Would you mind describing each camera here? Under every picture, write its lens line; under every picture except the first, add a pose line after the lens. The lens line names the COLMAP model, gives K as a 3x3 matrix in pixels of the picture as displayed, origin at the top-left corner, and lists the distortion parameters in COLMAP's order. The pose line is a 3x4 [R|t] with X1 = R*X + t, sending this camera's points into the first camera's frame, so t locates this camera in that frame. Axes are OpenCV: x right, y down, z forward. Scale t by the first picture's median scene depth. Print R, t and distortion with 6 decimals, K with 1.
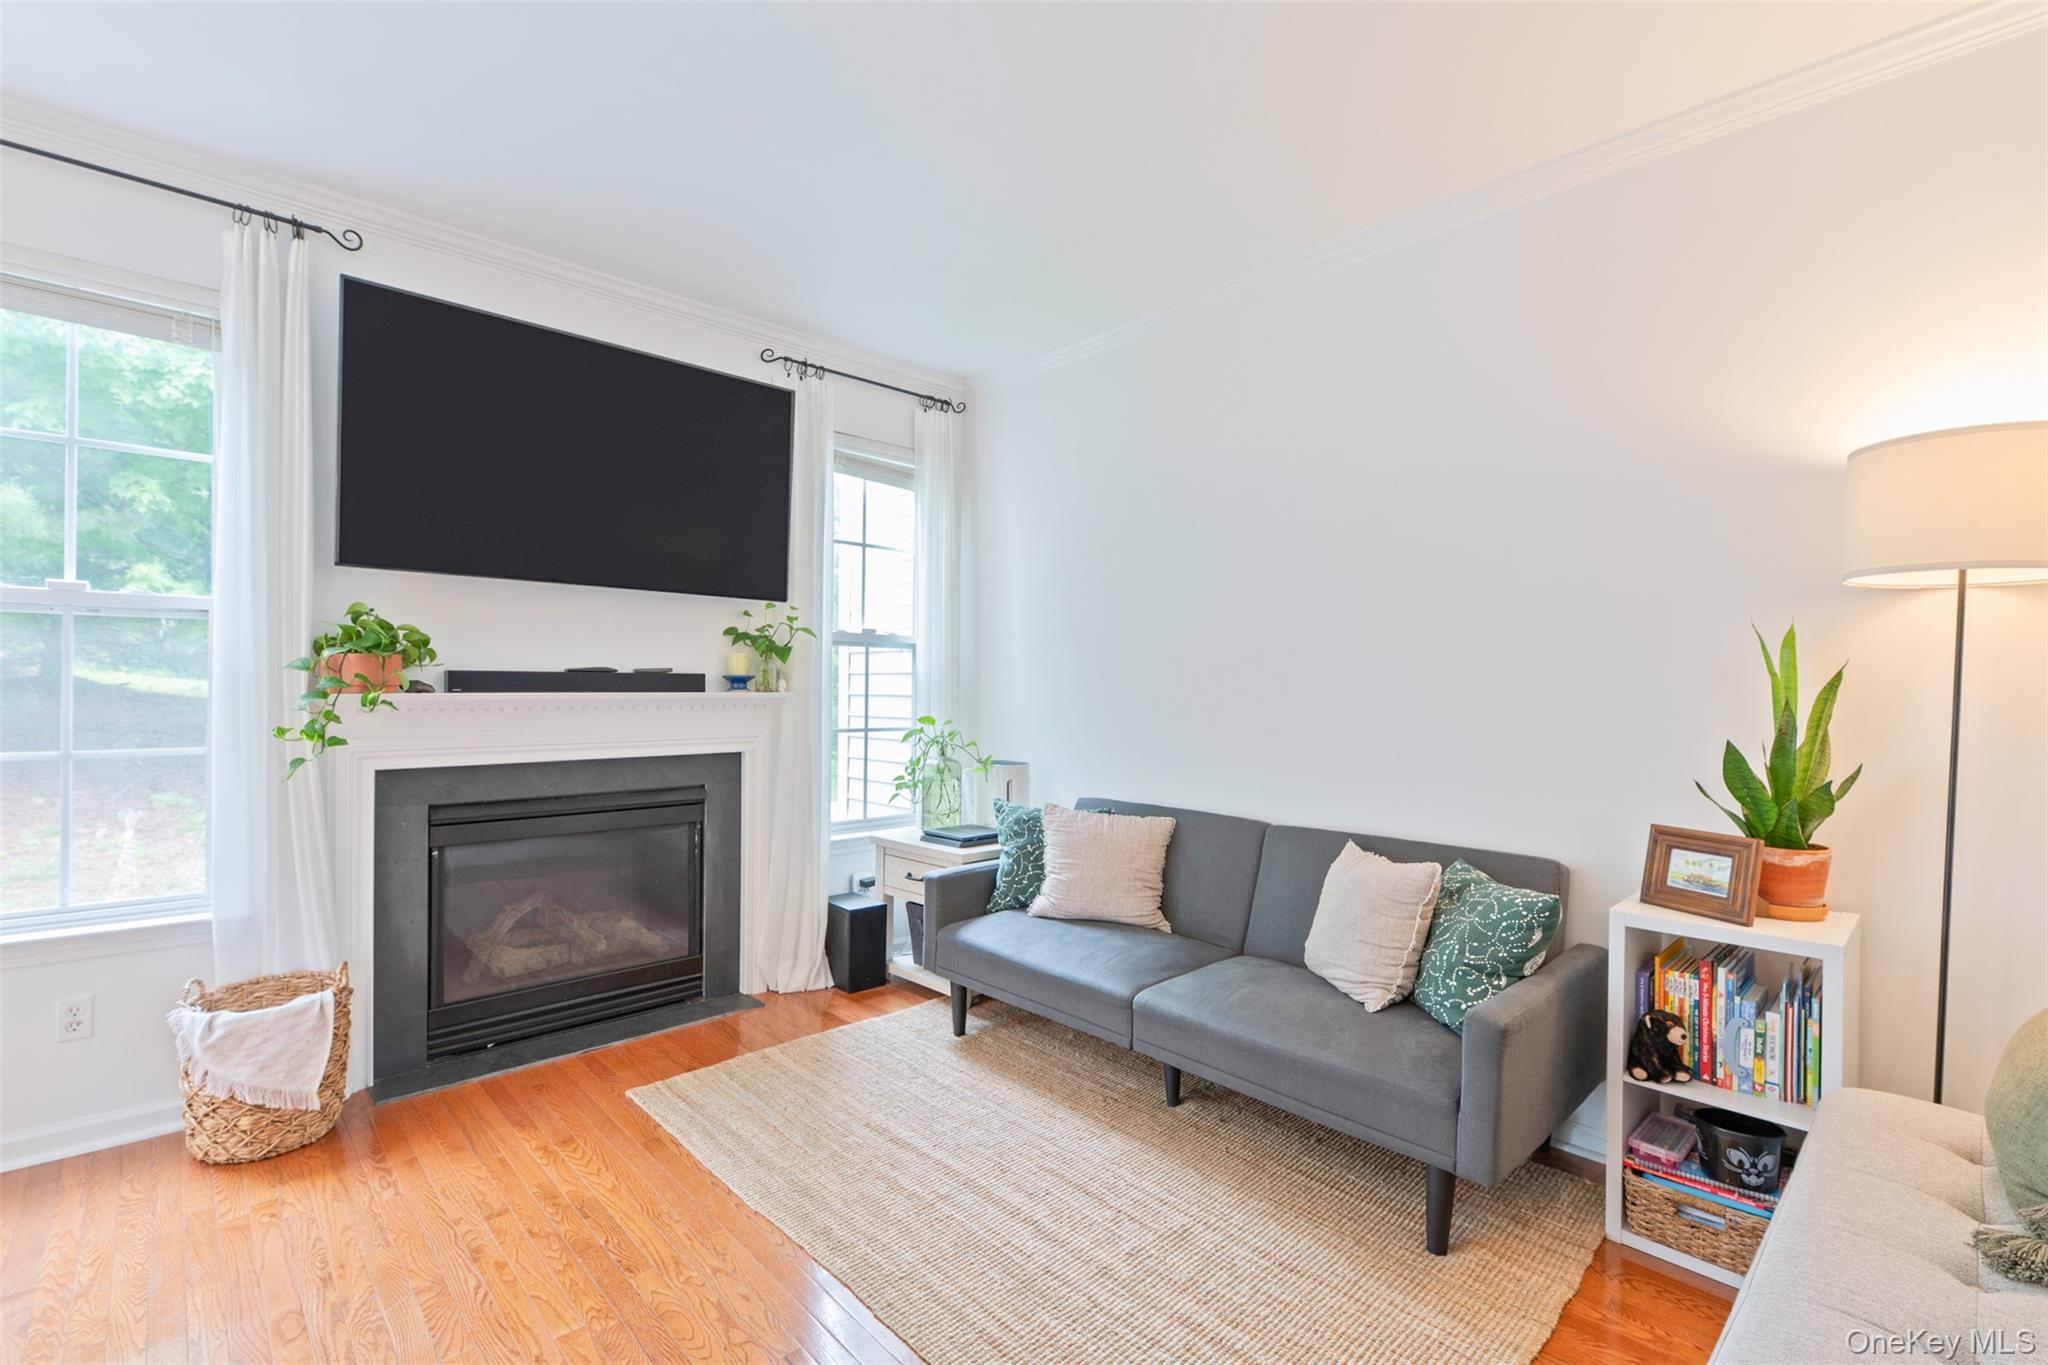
lens RADIAL K [[903.8, 0, 1055.2], [0, 903.8, 684.6], [0, 0, 1]] dist [-0.001397, -0.001390]
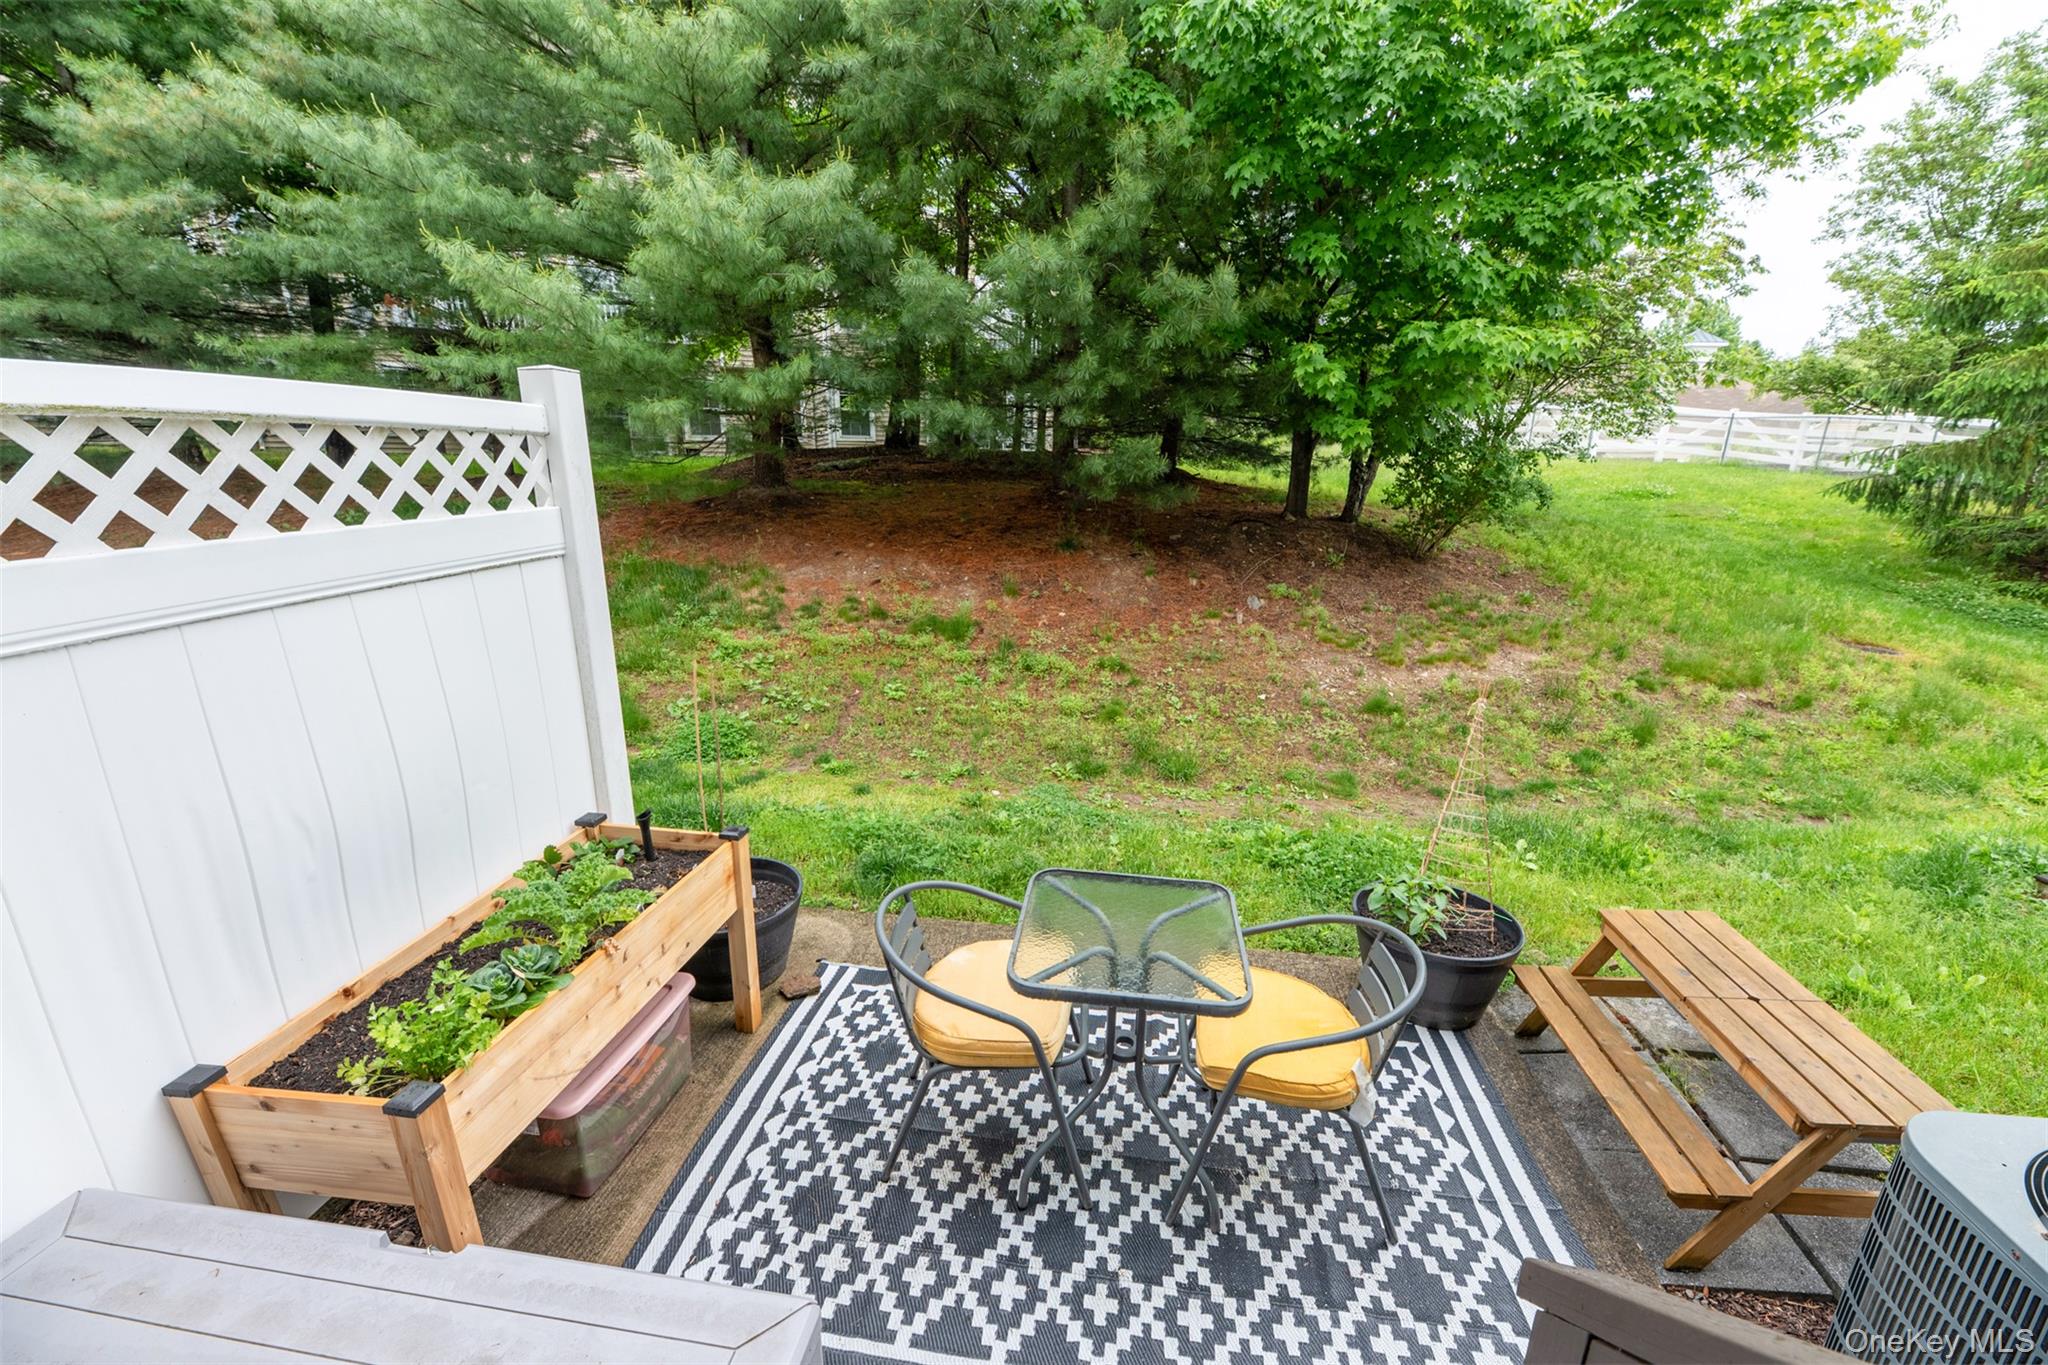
lens RADIAL K [[799.8, 0, 1026.6], [0, 799.8, 687.7], [0, 0, 1]] dist [-0.000868, -0.000037]
pose [[0.617343, 0.203480, -0.759923, -0.460000], [0.000669, 0.965835, 0.259158, -0.001743], [0.786694, -0.160498, 0.596115, 0.214495]]
